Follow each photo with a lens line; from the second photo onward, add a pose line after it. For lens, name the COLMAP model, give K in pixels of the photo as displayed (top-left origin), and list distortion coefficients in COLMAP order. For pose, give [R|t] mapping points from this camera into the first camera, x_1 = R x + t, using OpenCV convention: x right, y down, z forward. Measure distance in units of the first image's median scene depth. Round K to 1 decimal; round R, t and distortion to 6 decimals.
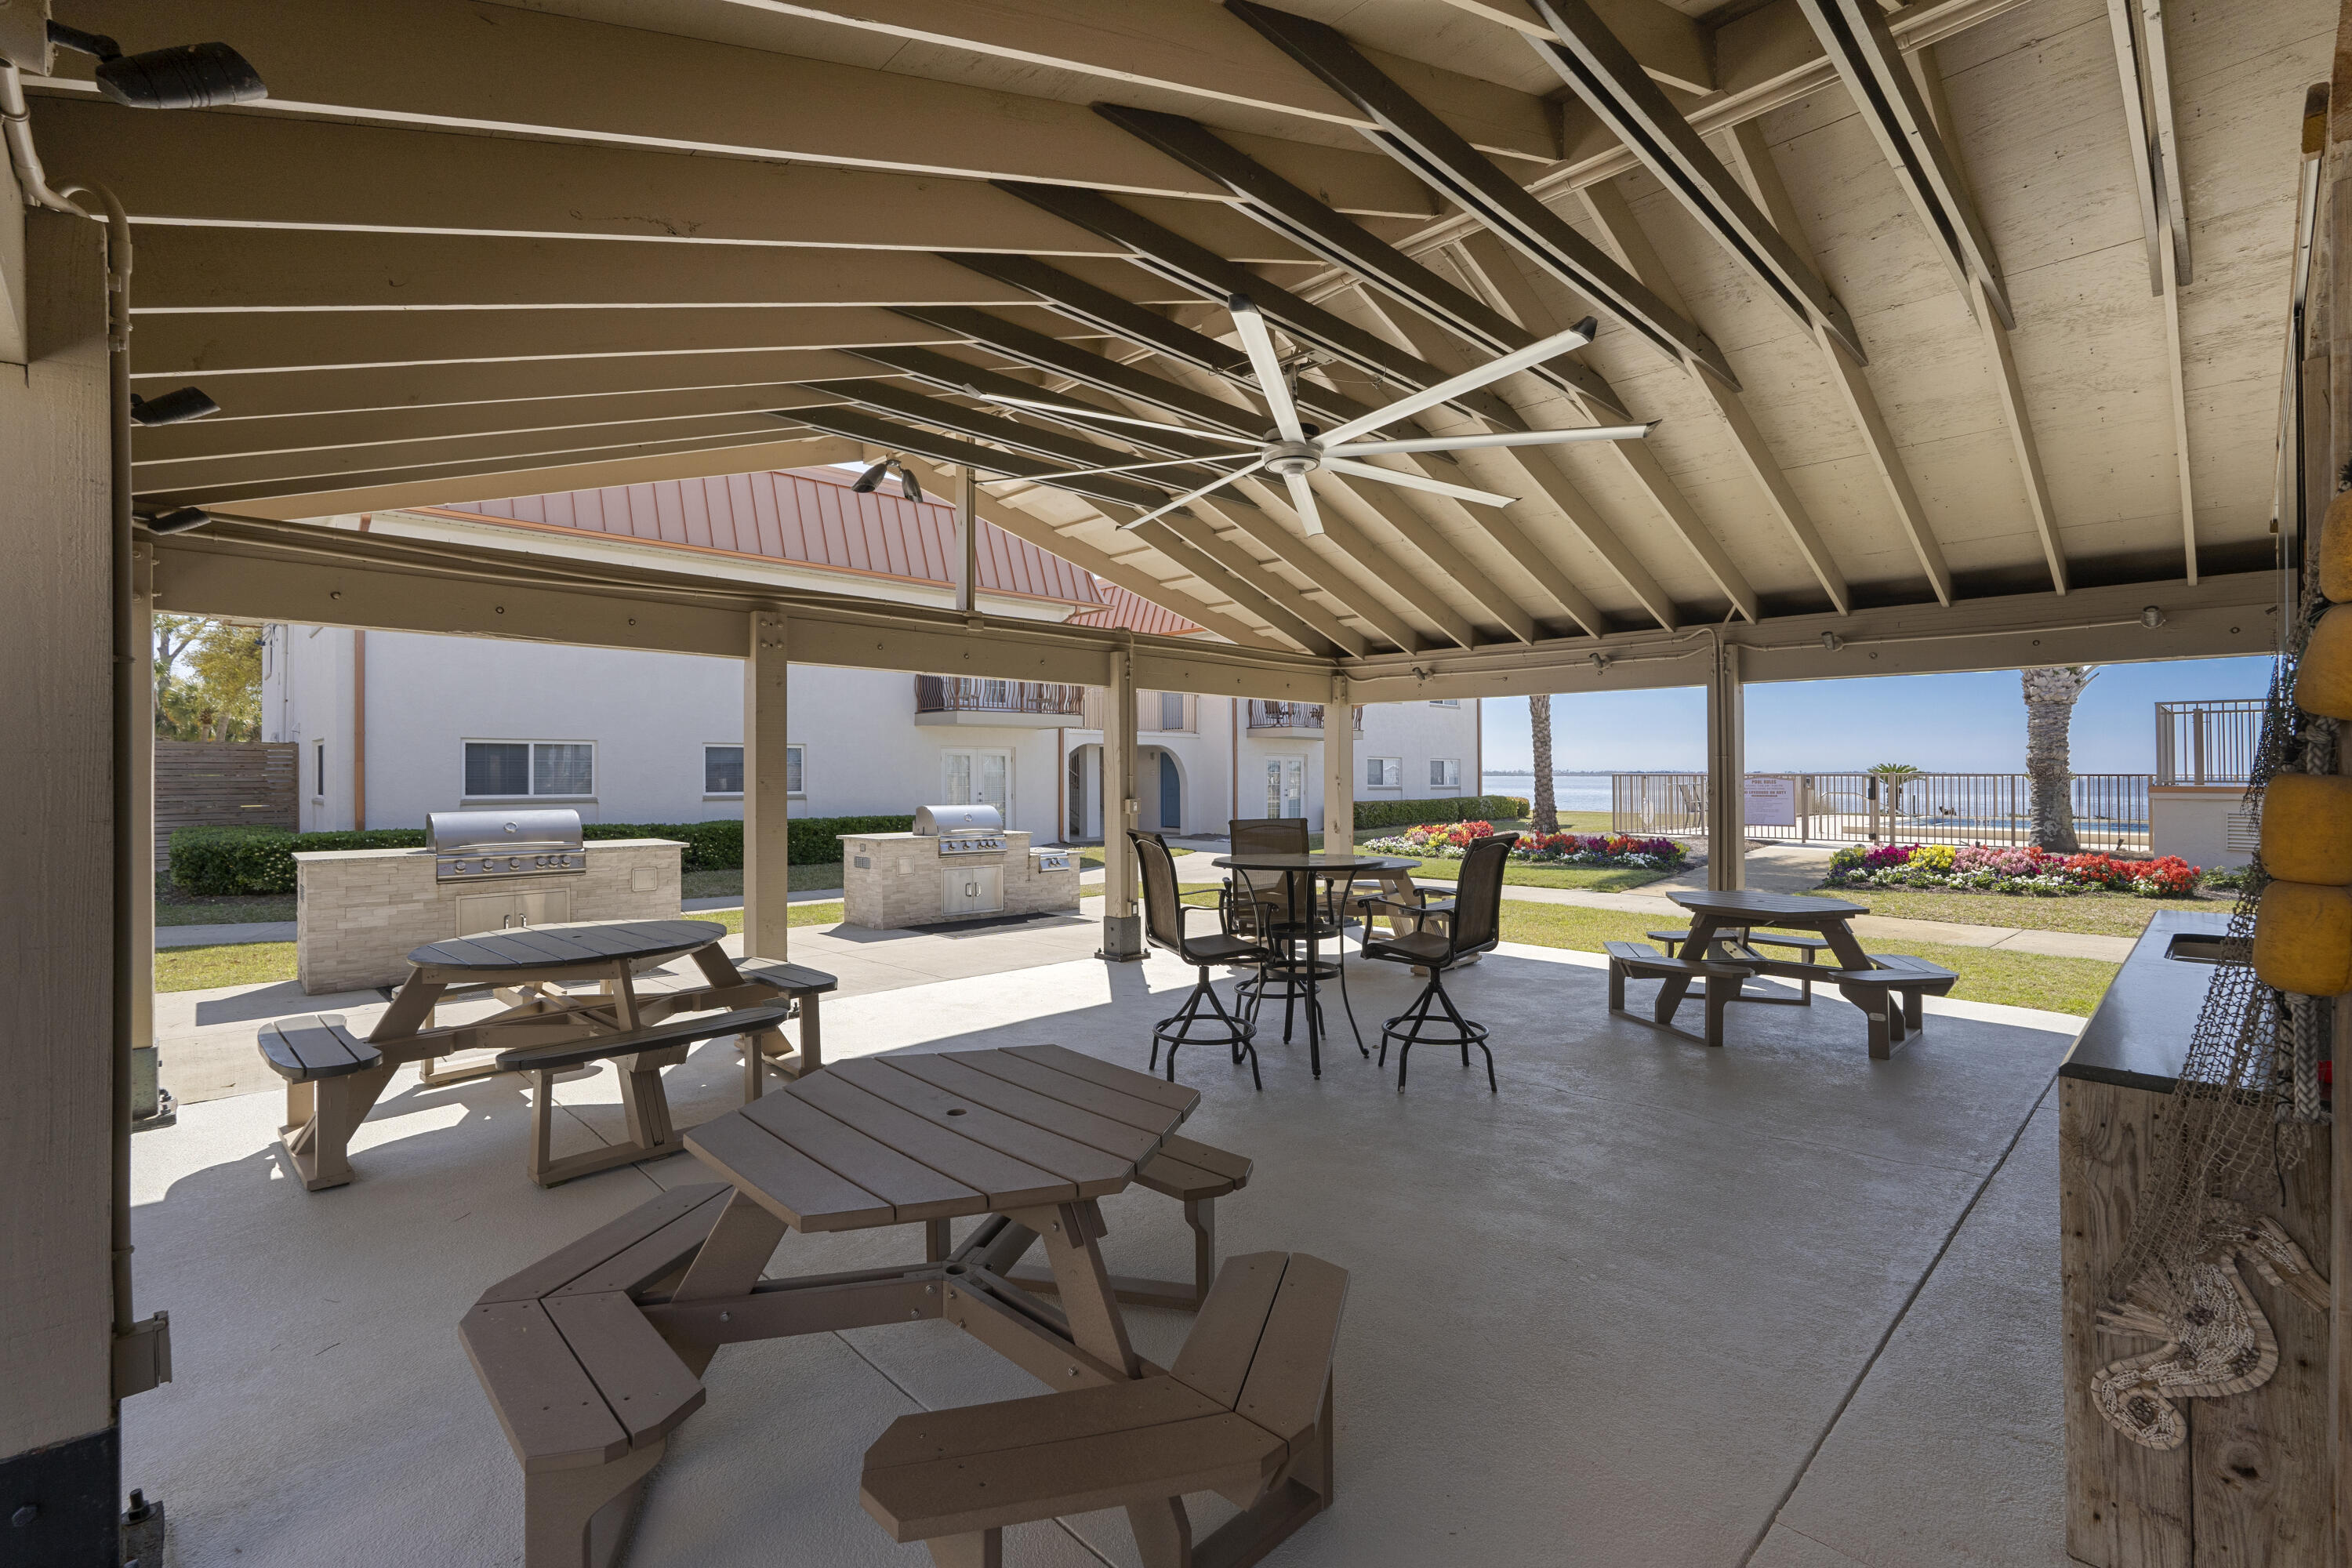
lens RADIAL K [[1050.8, 0, 1175.0], [0, 1050.8, 774.3], [0, 0, 1]] dist [-0.001868, 0.001853]
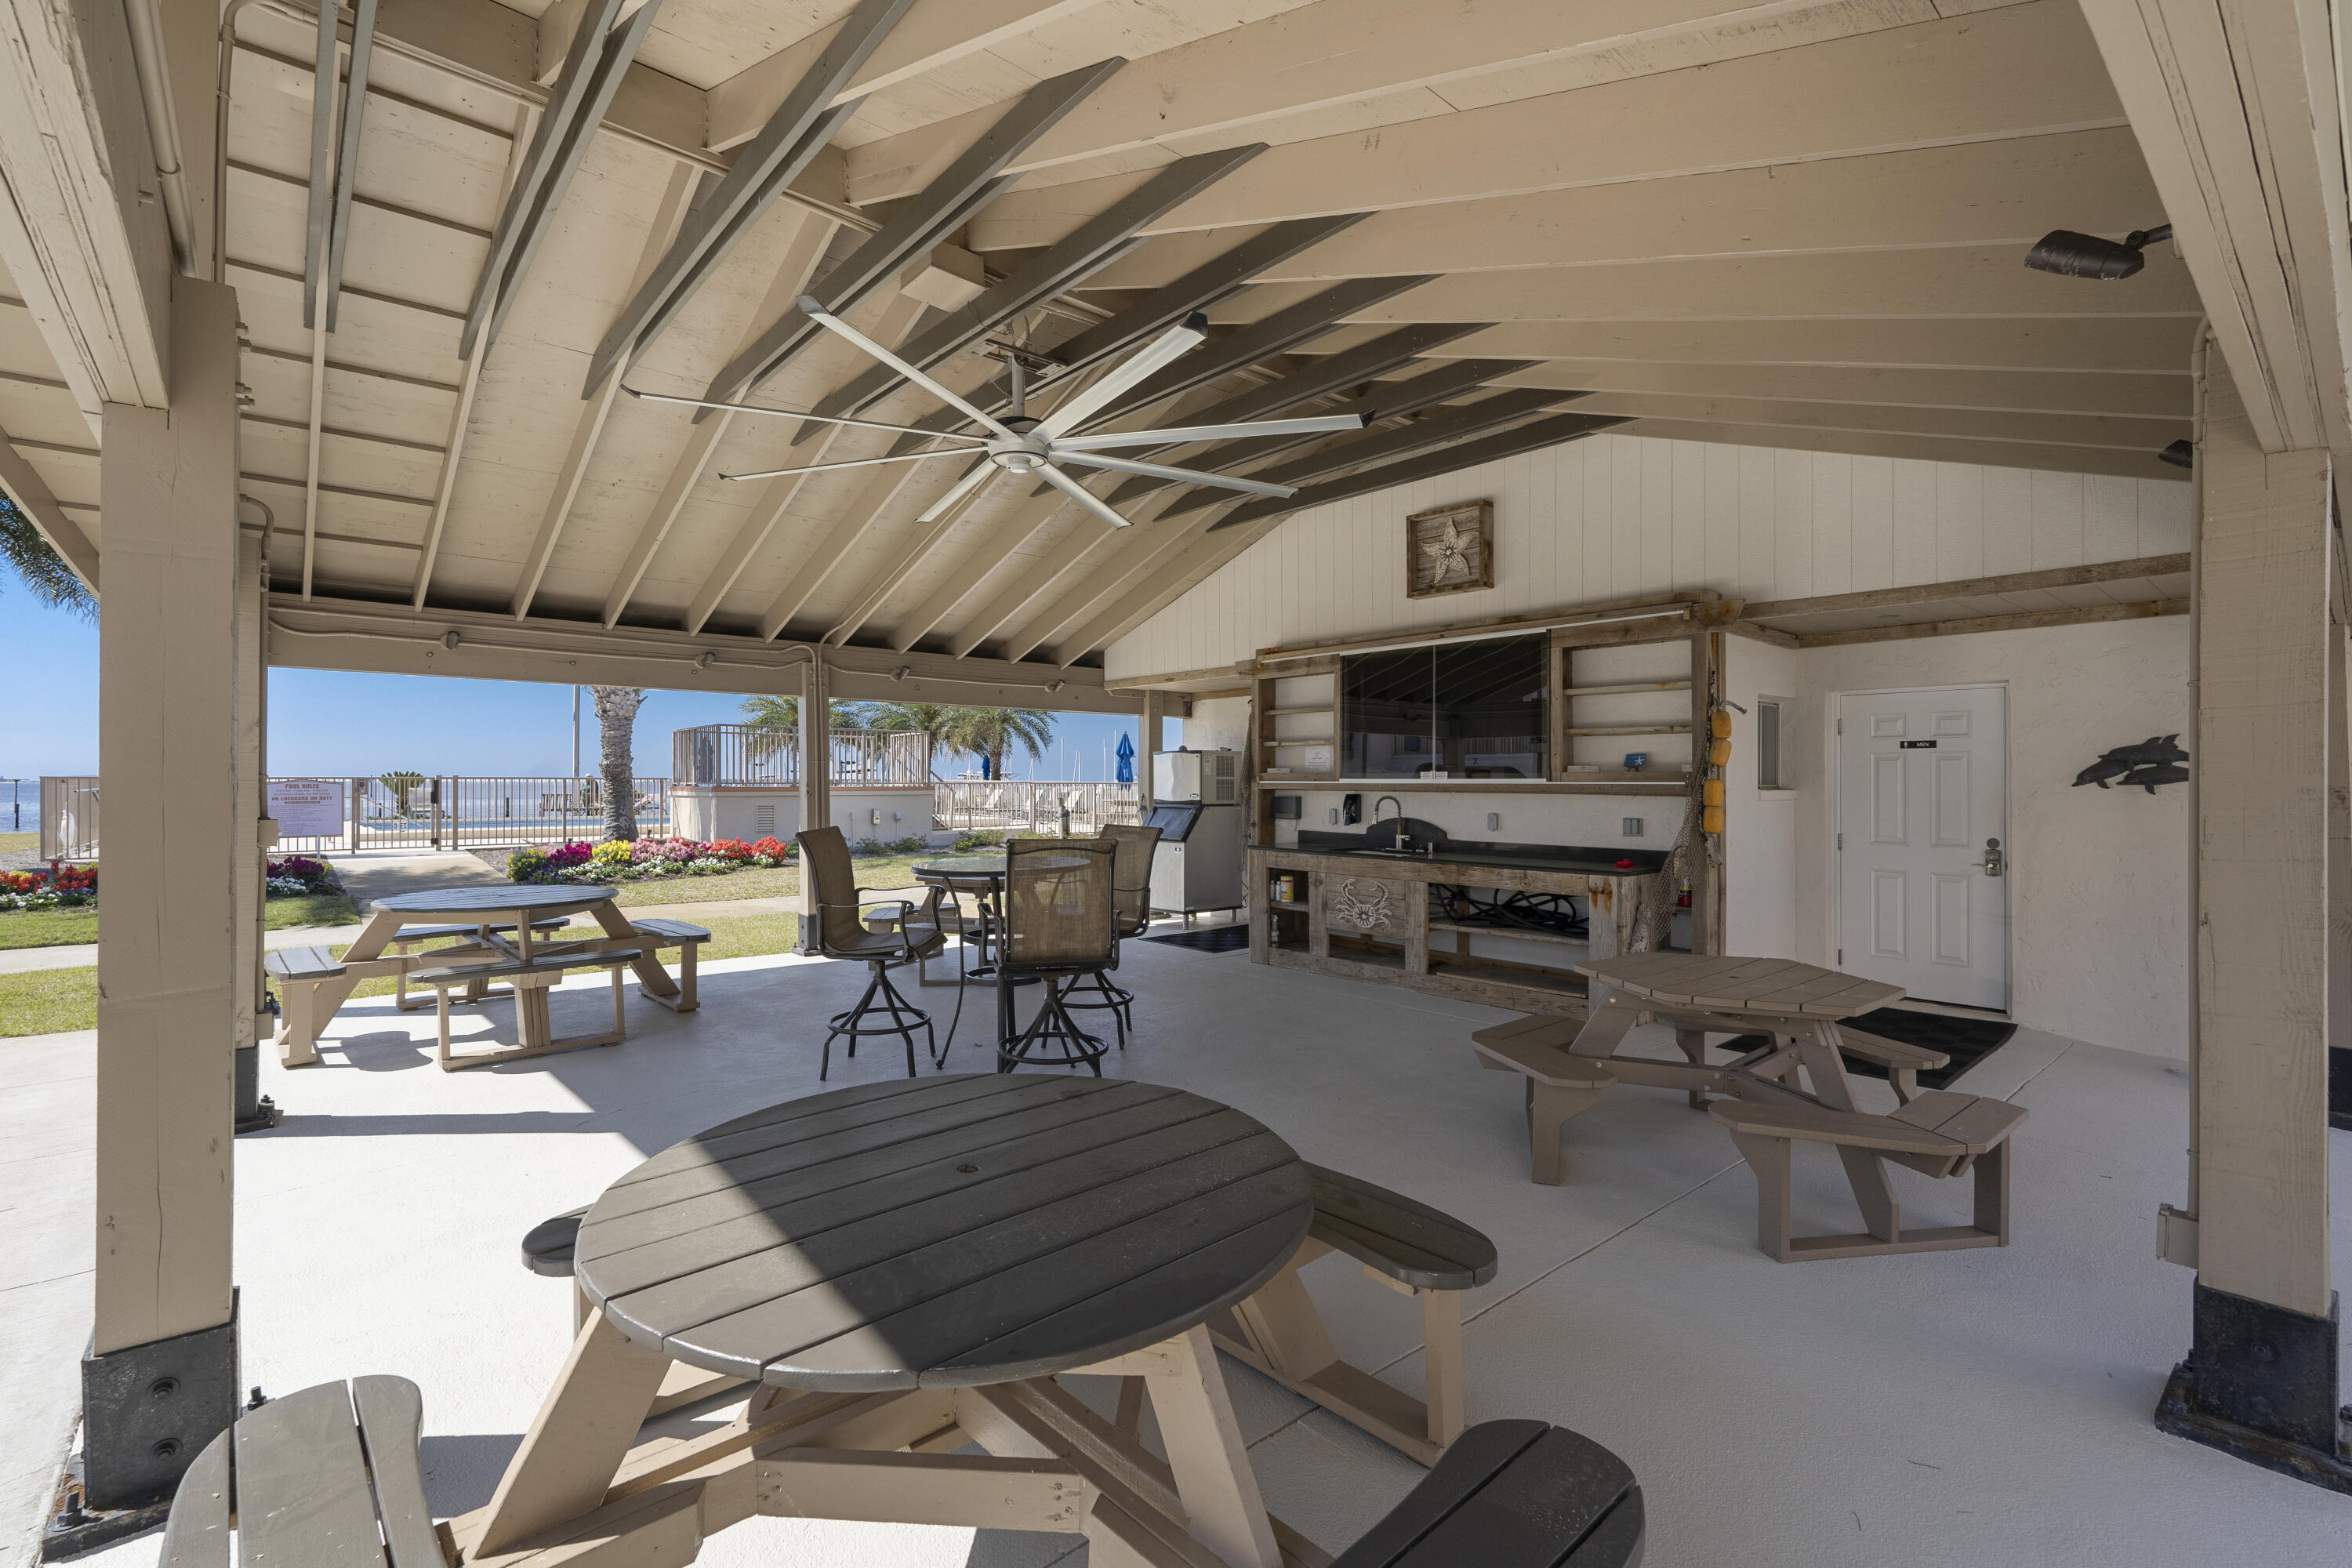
lens RADIAL K [[1050.8, 0, 1197.1], [0, 1050.8, 777.9], [0, 0, 1]] dist [-0.001868, 0.001853]
pose [[0.024843, 0.003173, 0.999686, -0.357395], [-0.000071, 0.999995, -0.003172, 0.003044], [-0.999691, 0.000008, 0.024843, 0.304926]]
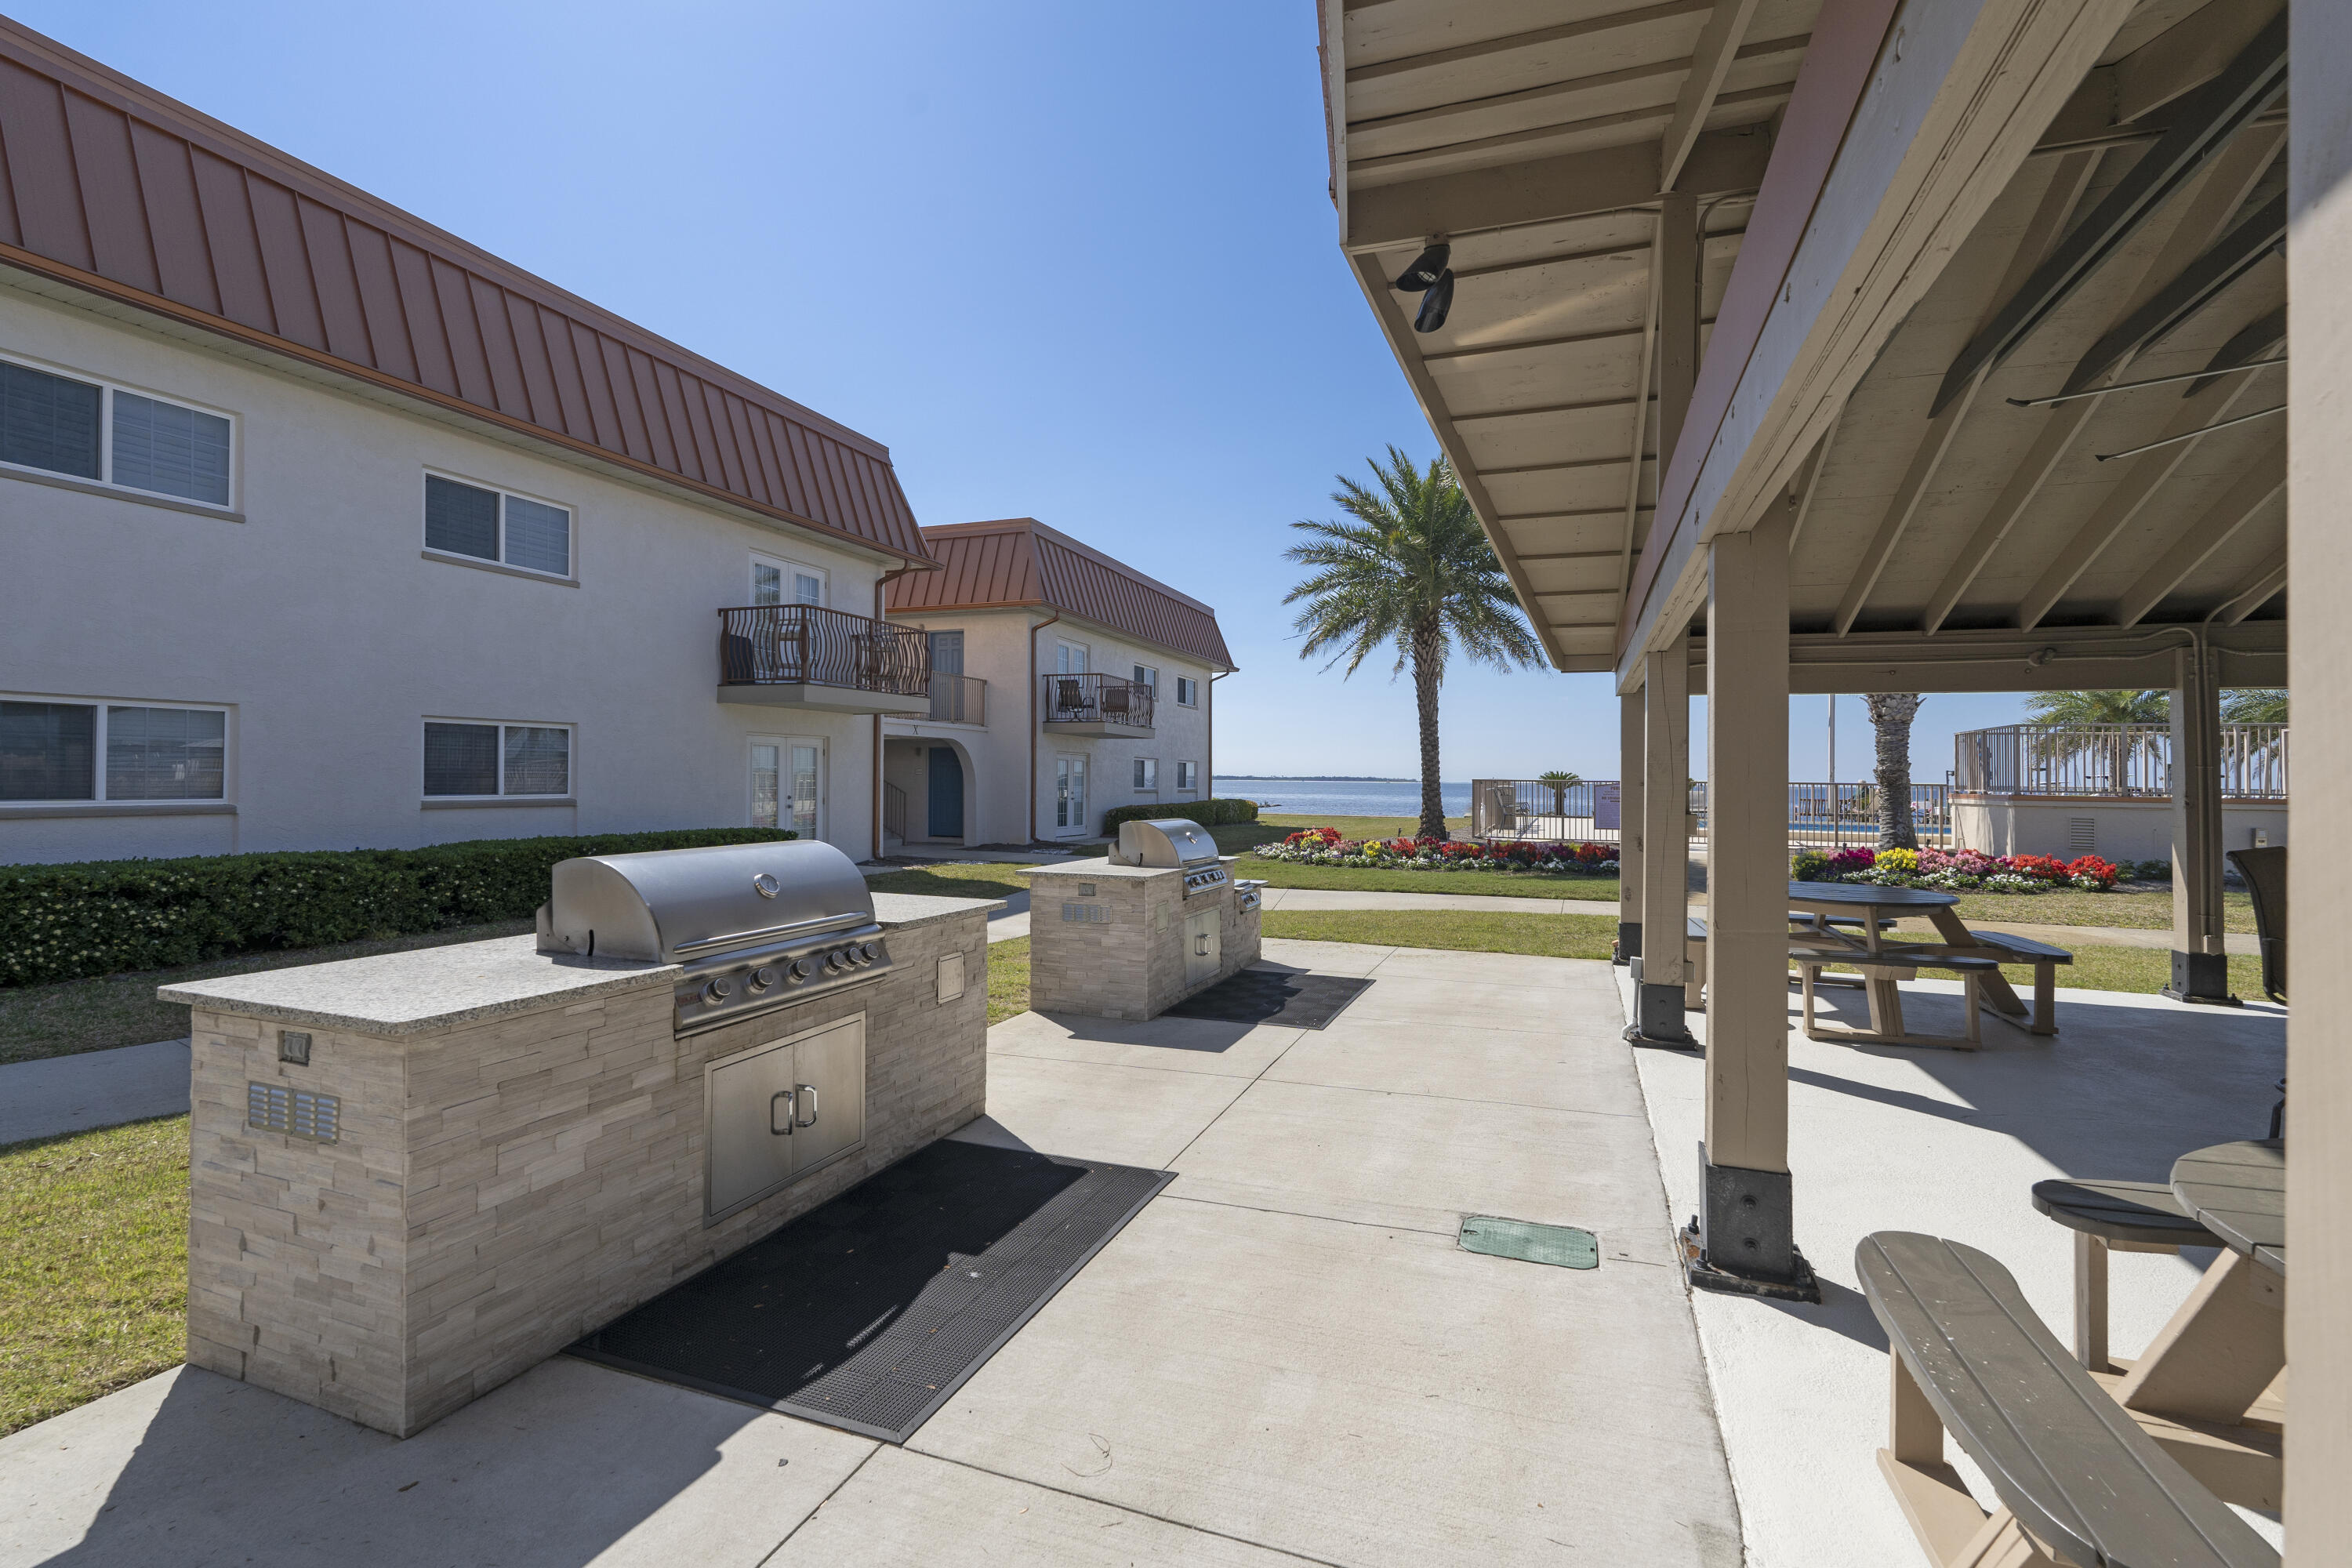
lens RADIAL K [[1050.8, 0, 1198.2], [0, 1050.8, 776.4], [0, 0, 1]] dist [-0.001868, 0.001853]
pose [[0.890619, 0.011443, 0.454607, -0.389465], [-0.011696, 0.999929, -0.002257, 0.002683], [-0.454600, -0.003307, 0.890689, 0.309817]]
